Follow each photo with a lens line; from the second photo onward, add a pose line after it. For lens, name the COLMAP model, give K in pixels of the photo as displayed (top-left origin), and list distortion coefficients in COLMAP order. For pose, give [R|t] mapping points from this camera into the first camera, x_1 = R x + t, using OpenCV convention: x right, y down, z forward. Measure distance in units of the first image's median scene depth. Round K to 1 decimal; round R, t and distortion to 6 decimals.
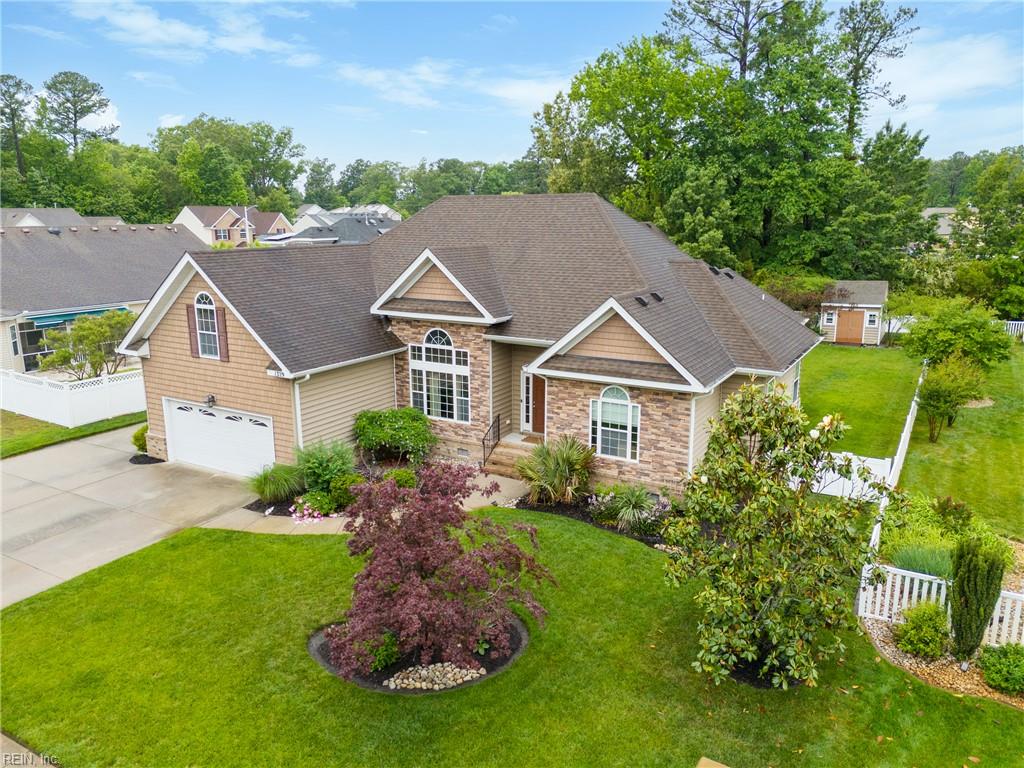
lens RADIAL K [[751.3, 0, 513.6], [0, 751.3, 383.5], [0, 0, 1]] dist [0.079002, -0.072501]
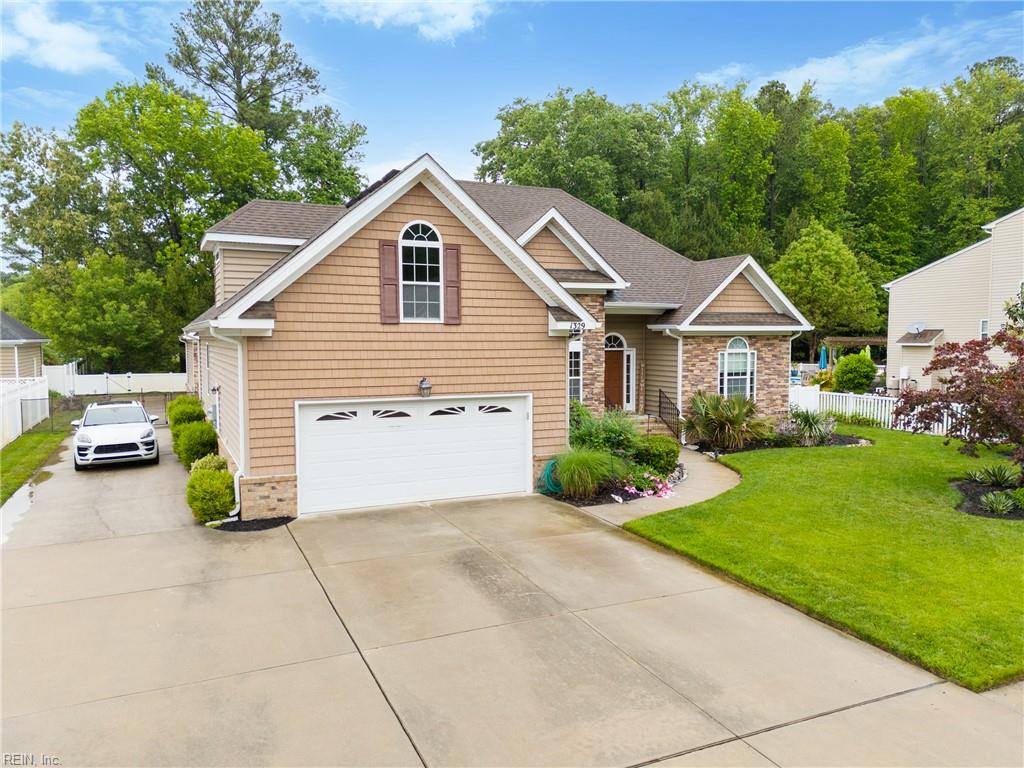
lens RADIAL K [[751.3, 0, 513.6], [0, 751.3, 383.5], [0, 0, 1]] dist [0.079002, -0.072501]
pose [[0.573680, -0.050955, 0.817493, -0.865735], [0.184301, 0.980499, -0.068219, 0.076253], [-0.798076, 0.189801, 0.571884, 0.550492]]
